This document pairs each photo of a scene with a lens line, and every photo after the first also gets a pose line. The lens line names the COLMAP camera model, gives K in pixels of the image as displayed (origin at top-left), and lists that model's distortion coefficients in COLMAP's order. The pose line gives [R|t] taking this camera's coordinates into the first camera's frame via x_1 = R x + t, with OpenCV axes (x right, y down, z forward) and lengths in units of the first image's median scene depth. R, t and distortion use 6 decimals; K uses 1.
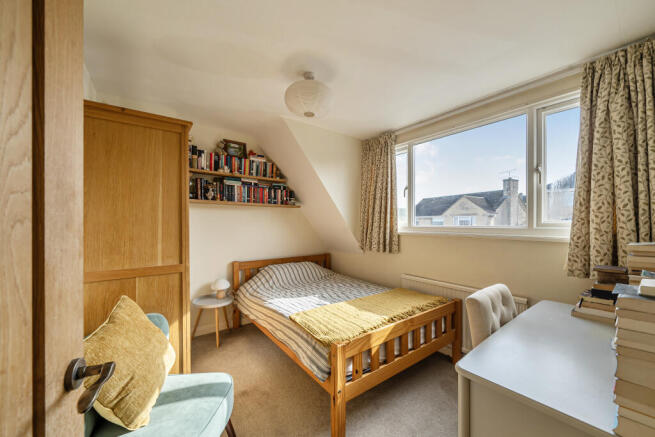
lens RADIAL K [[243.1, 0, 327.0], [0, 243.1, 223.4], [0, 0, 1]] dist [-0.011087, 0.000057]
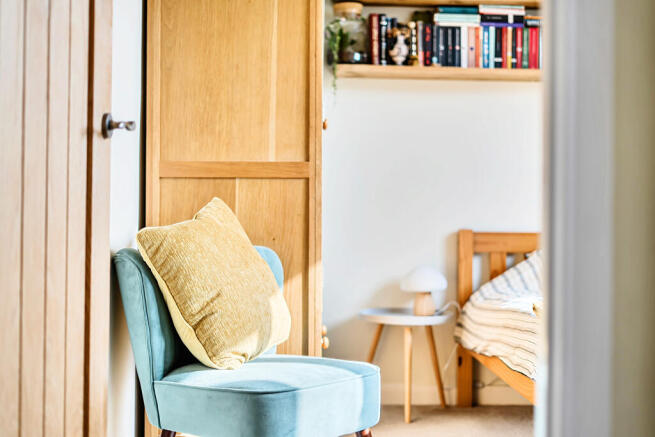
lens RADIAL K [[946.2, 0, 327.1], [0, 946.2, 218.8], [0, 0, 1]] dist [-0.141352, 0.000000]
pose [[0.806731, -0.007866, -0.590866, 0.344495], [-0.003246, 0.999837, -0.017743, 0.188388], [0.590909, 0.016232, 0.806575, -0.325540]]
